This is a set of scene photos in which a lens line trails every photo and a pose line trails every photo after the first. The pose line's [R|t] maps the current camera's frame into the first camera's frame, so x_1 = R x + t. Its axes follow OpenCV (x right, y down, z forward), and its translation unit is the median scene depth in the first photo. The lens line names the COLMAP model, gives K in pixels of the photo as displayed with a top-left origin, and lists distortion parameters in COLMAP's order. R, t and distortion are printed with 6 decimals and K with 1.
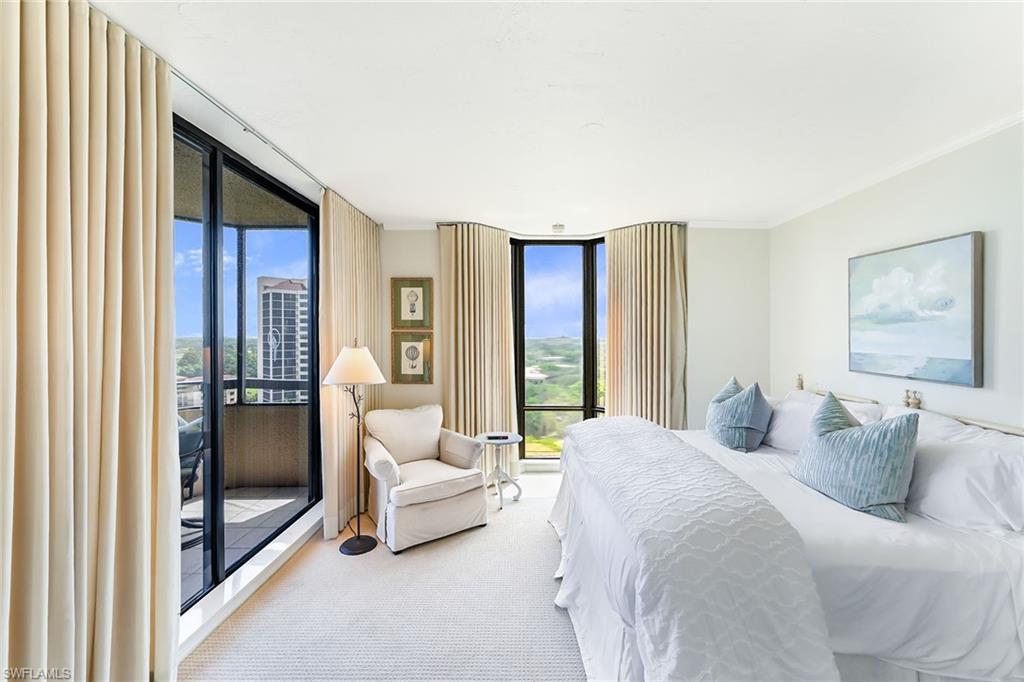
lens RADIAL K [[410.4, 0, 513.5], [0, 410.4, 336.5], [0, 0, 1]] dist [-0.009230, -0.000482]
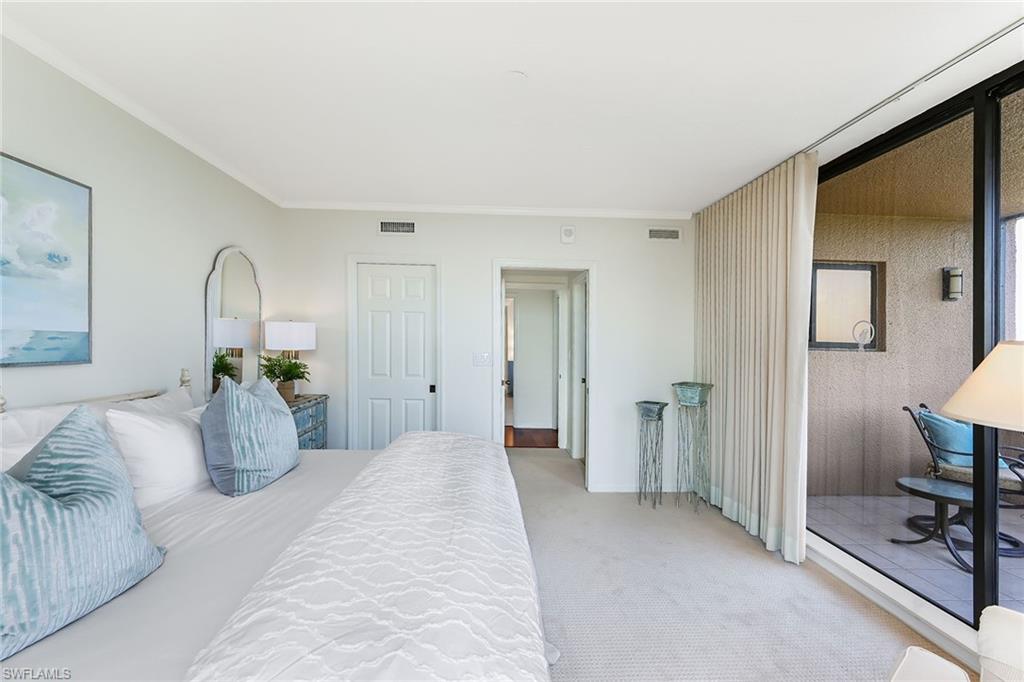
lens RADIAL K [[410.4, 0, 511.2], [0, 410.4, 338.3], [0, 0, 1]] dist [-0.009230, -0.000482]
pose [[-0.996771, -0.016844, -0.078517, 0.261130], [-0.017385, 0.999830, 0.006218, 0.044907], [0.078398, 0.007563, -0.996893, 1.753680]]
